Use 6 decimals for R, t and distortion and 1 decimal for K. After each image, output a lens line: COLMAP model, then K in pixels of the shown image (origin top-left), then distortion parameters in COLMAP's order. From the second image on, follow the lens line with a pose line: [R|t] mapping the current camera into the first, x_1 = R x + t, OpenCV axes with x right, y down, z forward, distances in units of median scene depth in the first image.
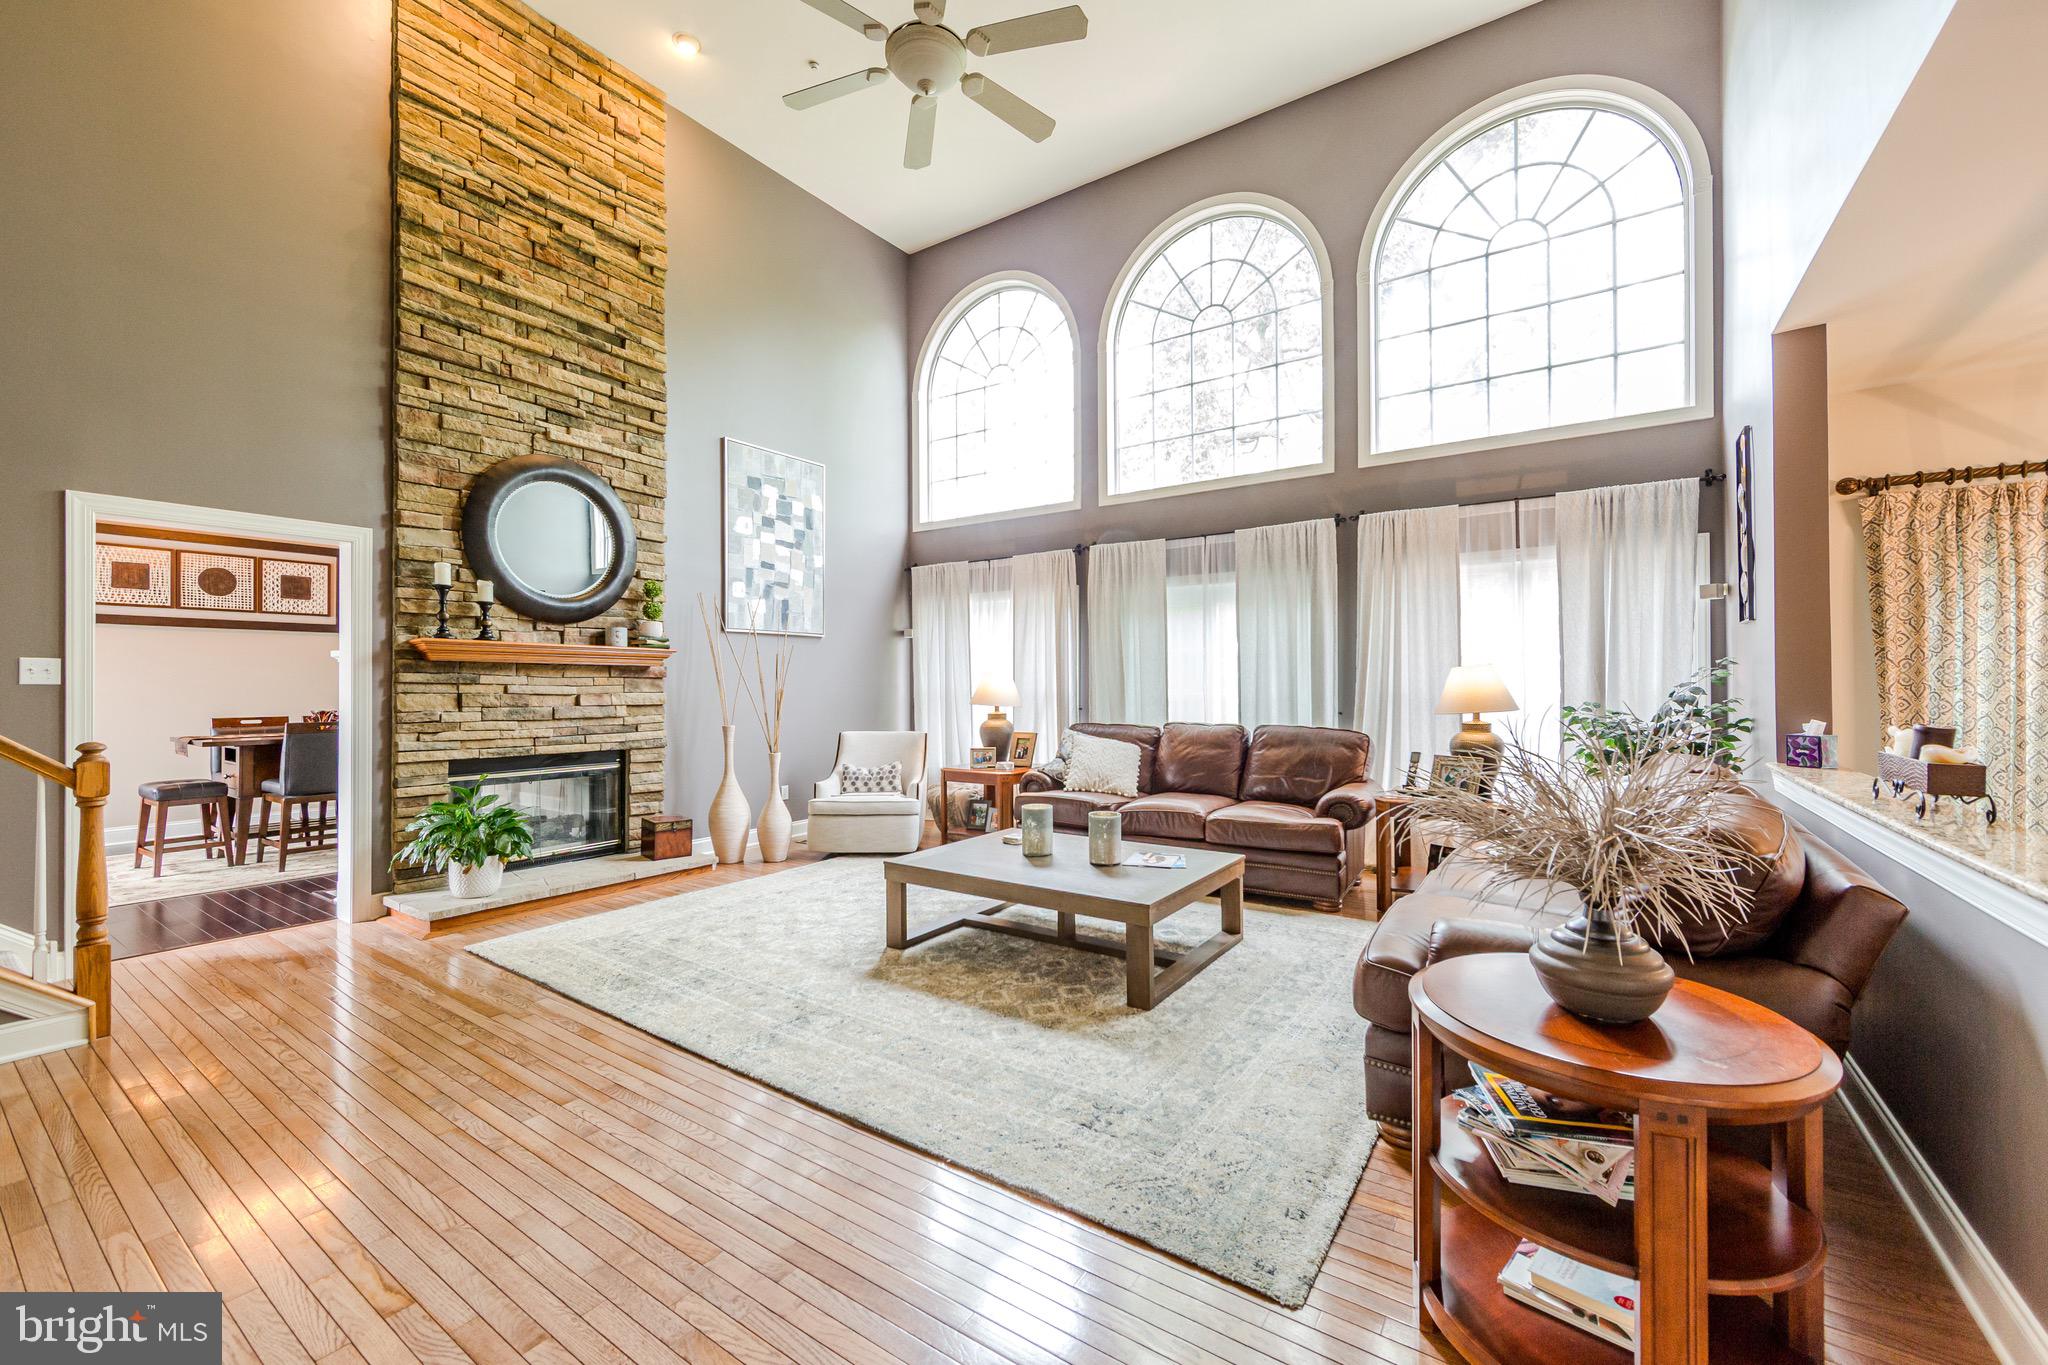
lens RADIAL K [[818.7, 0, 1031.2], [0, 818.7, 679.9], [0, 0, 1]] dist [0.001222, 0.000209]
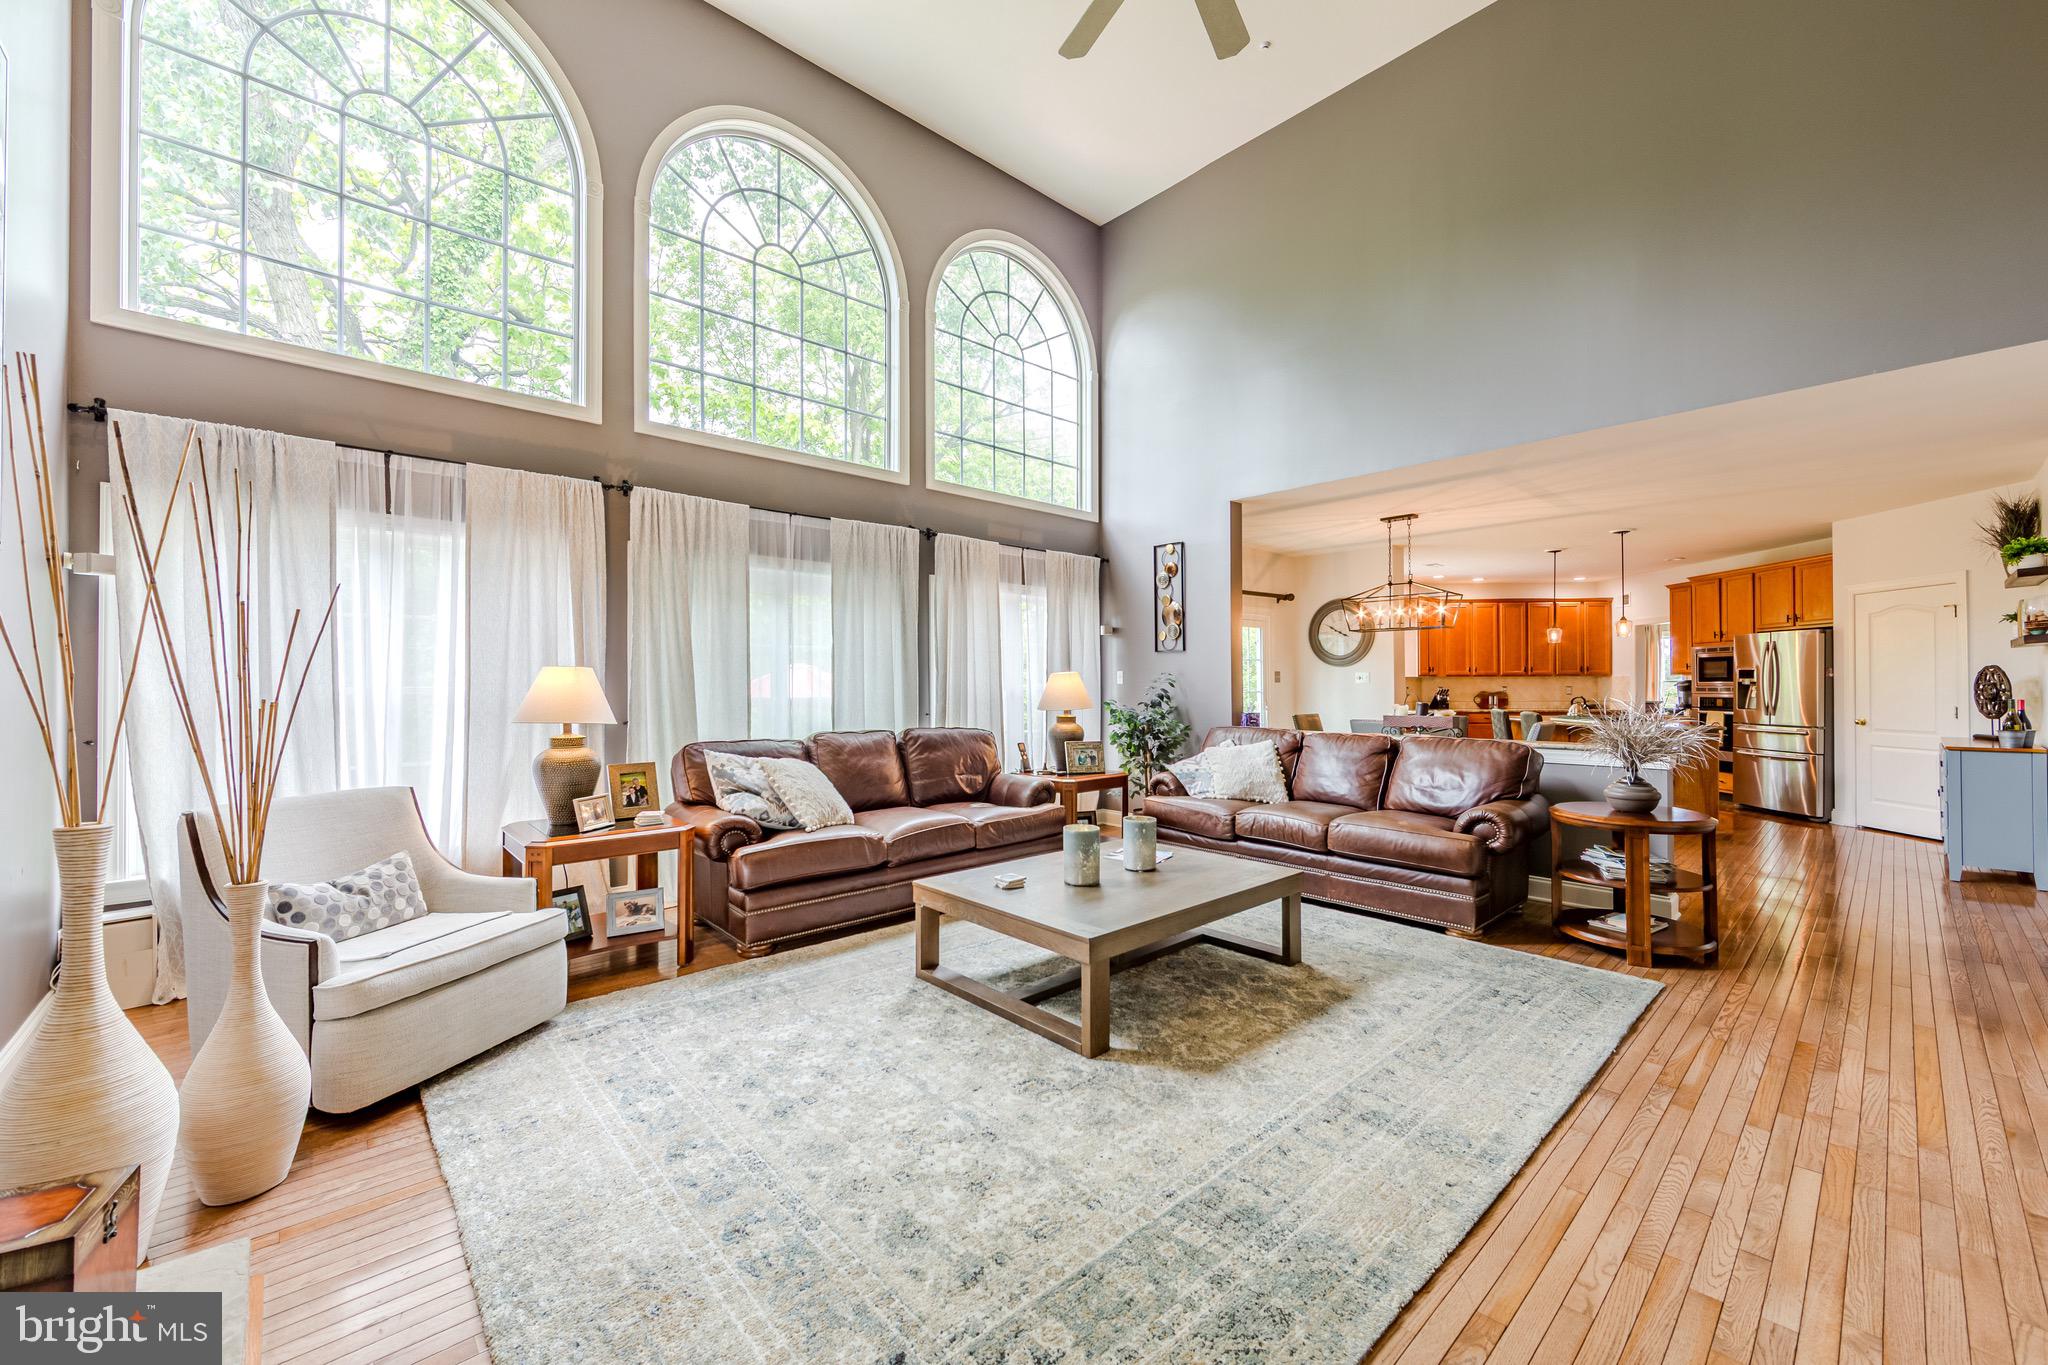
lens RADIAL K [[801.0, 0, 1027.2], [0, 801.0, 681.8], [0, 0, 1]] dist [-0.000683, -0.000184]
pose [[0.227424, 0.006609, 0.973773, -0.690248], [-0.003490, 0.999976, -0.005972, 0.004500], [-0.973789, -0.002040, 0.227442, 0.718459]]
